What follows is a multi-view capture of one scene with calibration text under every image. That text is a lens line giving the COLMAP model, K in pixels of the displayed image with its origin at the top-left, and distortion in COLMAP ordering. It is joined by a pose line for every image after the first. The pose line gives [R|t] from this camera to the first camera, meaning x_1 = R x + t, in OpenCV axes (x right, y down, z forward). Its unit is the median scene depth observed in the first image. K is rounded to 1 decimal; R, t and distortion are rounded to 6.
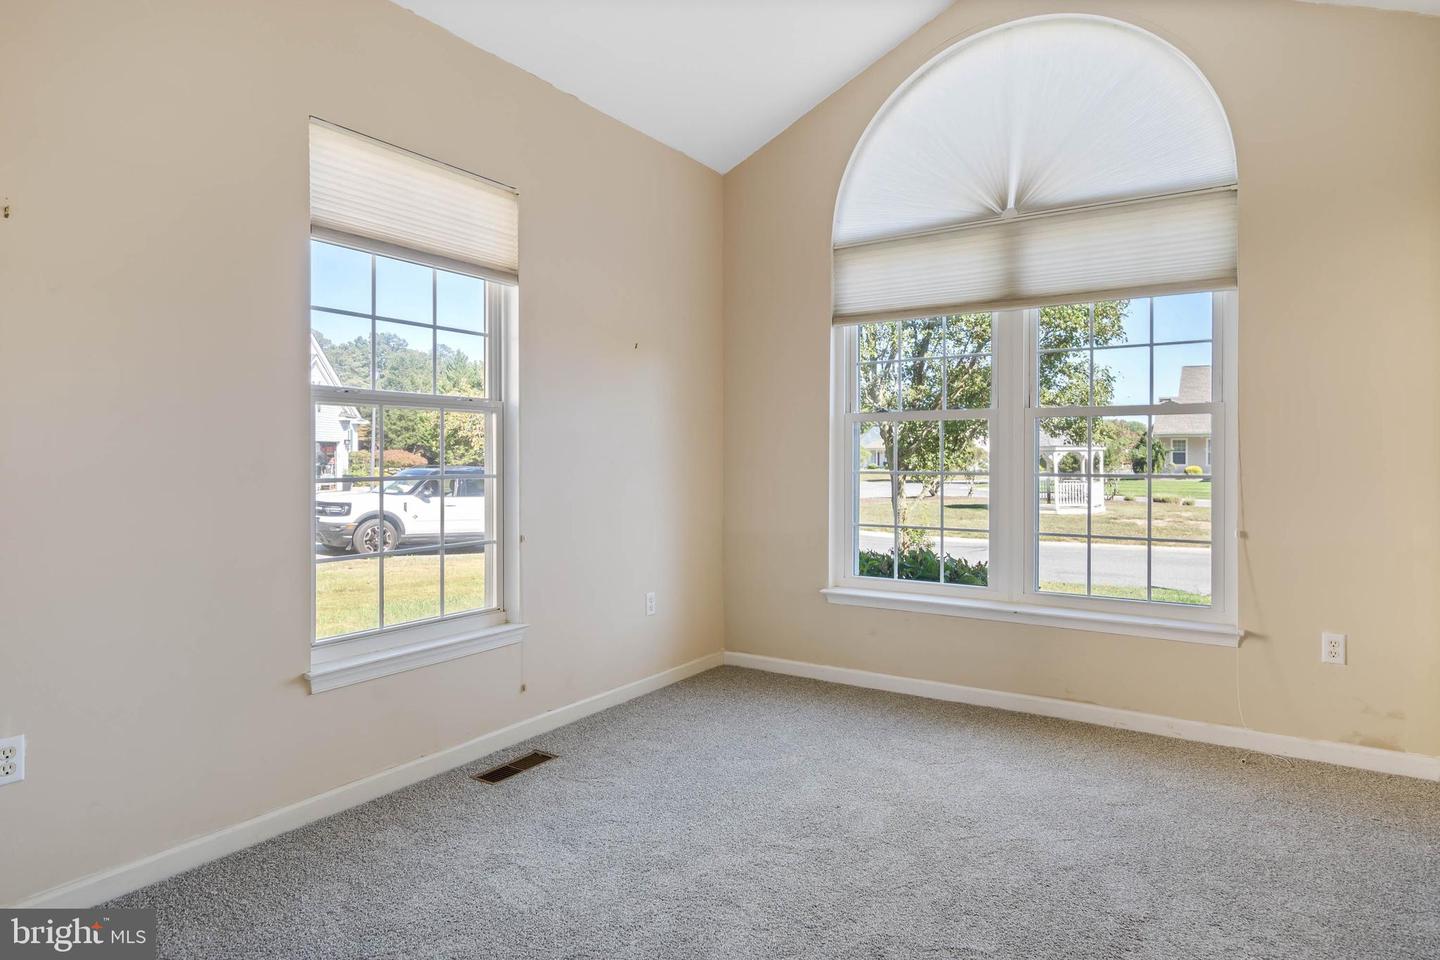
lens RADIAL K [[870.9, 0, 720.0], [0, 870.9, 480.0], [0, 0, 1]] dist [0.001534, 0.000105]
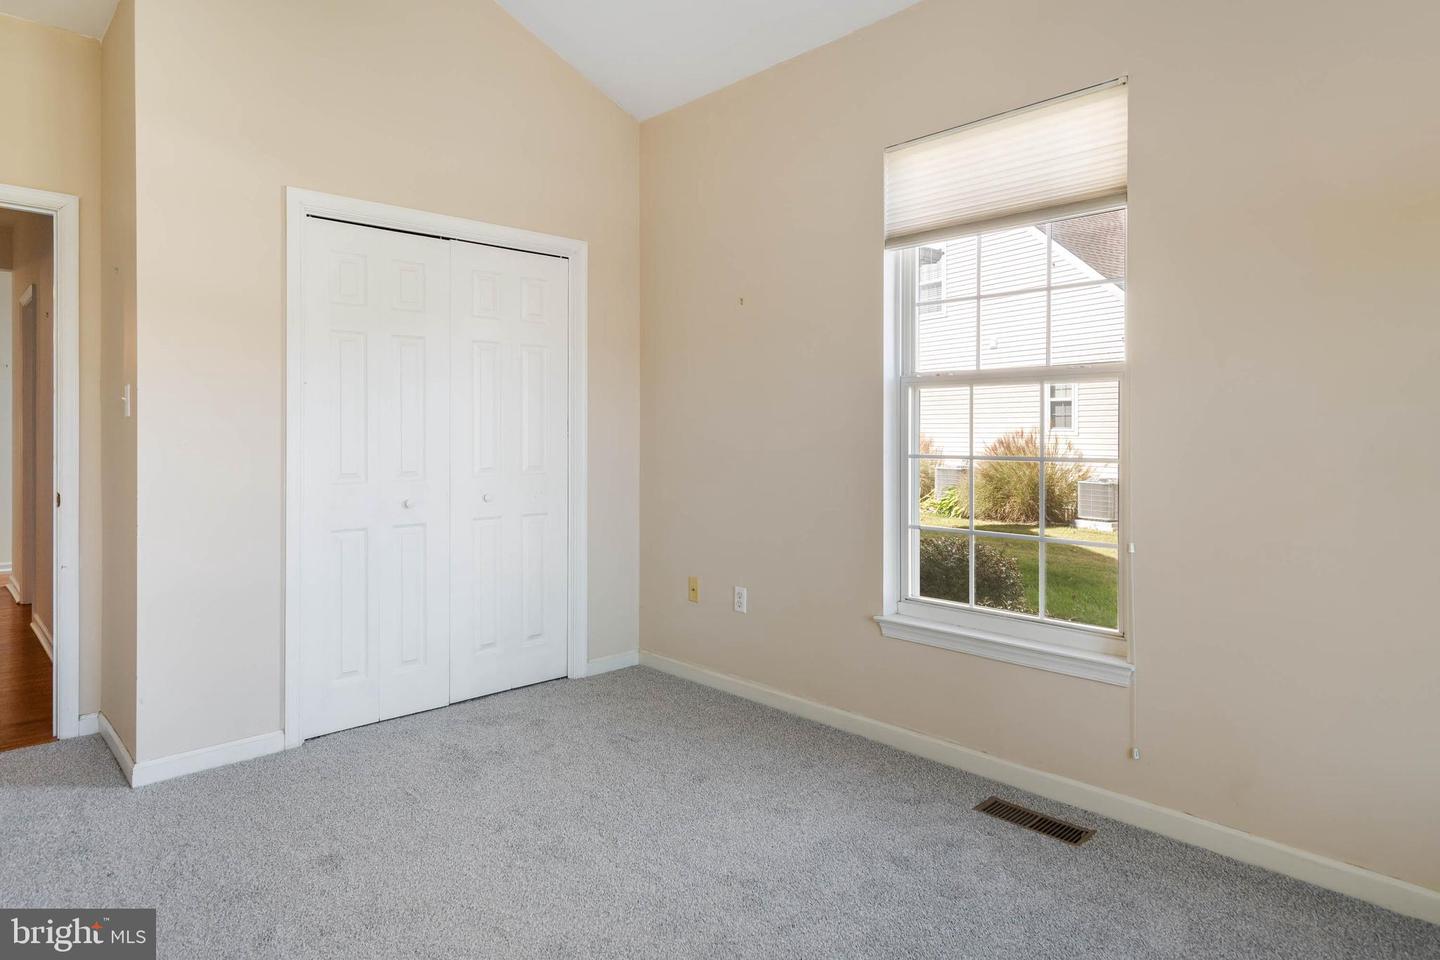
lens RADIAL K [[824.4, 0, 724.9], [0, 824.4, 446.5], [0, 0, 1]] dist [0.001056, 0.000795]
pose [[-0.233372, 0.020417, -0.972173, 0.624328], [-0.028653, 0.999201, 0.027863, -0.033408], [0.971965, 0.034358, -0.232600, 0.977610]]
